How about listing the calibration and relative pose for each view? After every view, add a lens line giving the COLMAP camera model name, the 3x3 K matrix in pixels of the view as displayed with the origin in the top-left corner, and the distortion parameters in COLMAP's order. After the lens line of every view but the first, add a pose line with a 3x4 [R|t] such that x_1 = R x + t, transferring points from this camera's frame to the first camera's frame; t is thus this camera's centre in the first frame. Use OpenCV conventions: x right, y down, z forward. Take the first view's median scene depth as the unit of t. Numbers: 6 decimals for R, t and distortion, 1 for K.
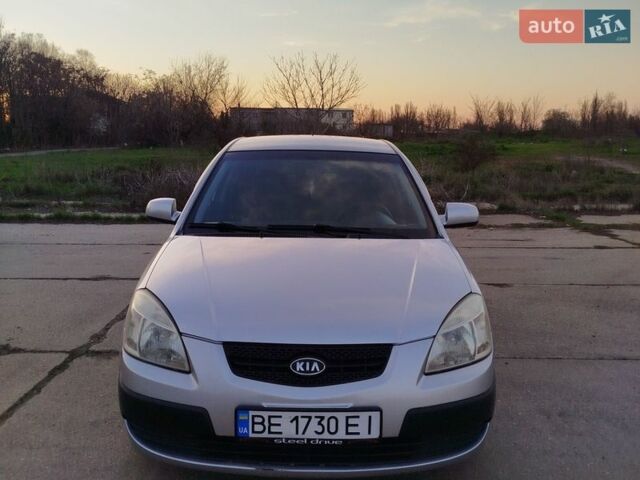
lens RADIAL K [[588.3, 0, 314.2], [0, 588.3, 245.7], [0, 0, 1]] dist [0.097914, -0.173026]
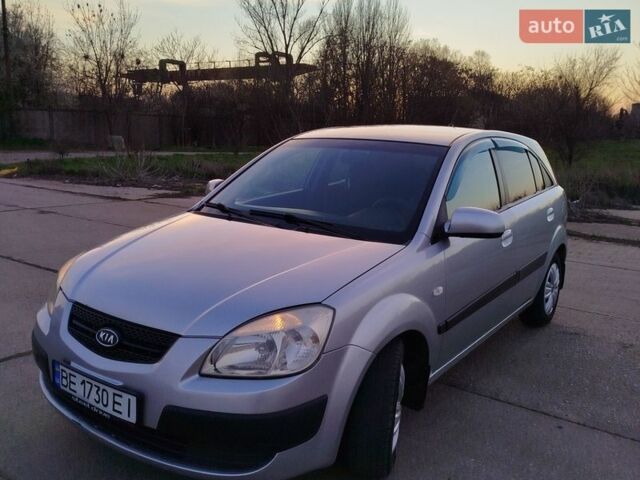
lens RADIAL K [[588.3, 0, 314.2], [0, 588.3, 245.7], [0, 0, 1]] dist [0.097914, -0.173026]
pose [[0.805233, 0.123987, -0.579851, 0.405522], [-0.123125, 0.991542, 0.041034, -0.019525], [0.580035, 0.038352, 0.813688, 0.168223]]
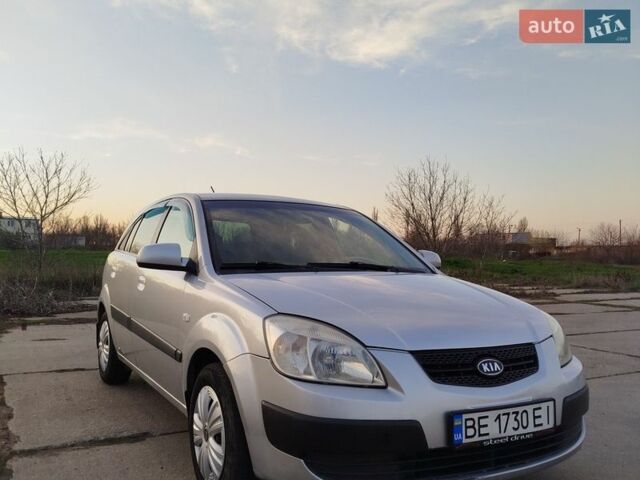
lens RADIAL K [[588.3, 0, 314.2], [0, 588.3, 245.7], [0, 0, 1]] dist [0.097914, -0.173026]
pose [[0.874936, 0.012081, 0.484088, -0.367829], [0.079217, 0.982650, -0.167700, 0.068947], [-0.477715, 0.185075, 0.858799, 0.103019]]
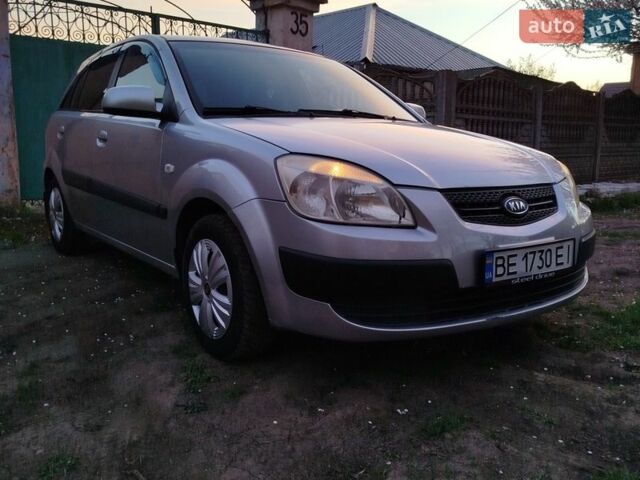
lens RADIAL K [[588.3, 0, 314.2], [0, 588.3, 245.7], [0, 0, 1]] dist [0.097914, -0.173026]
pose [[0.814366, -0.106623, 0.570473, -0.397501], [0.103745, 0.993891, 0.037661, 0.093309], [-0.571003, 0.028514, 0.820453, 0.183729]]
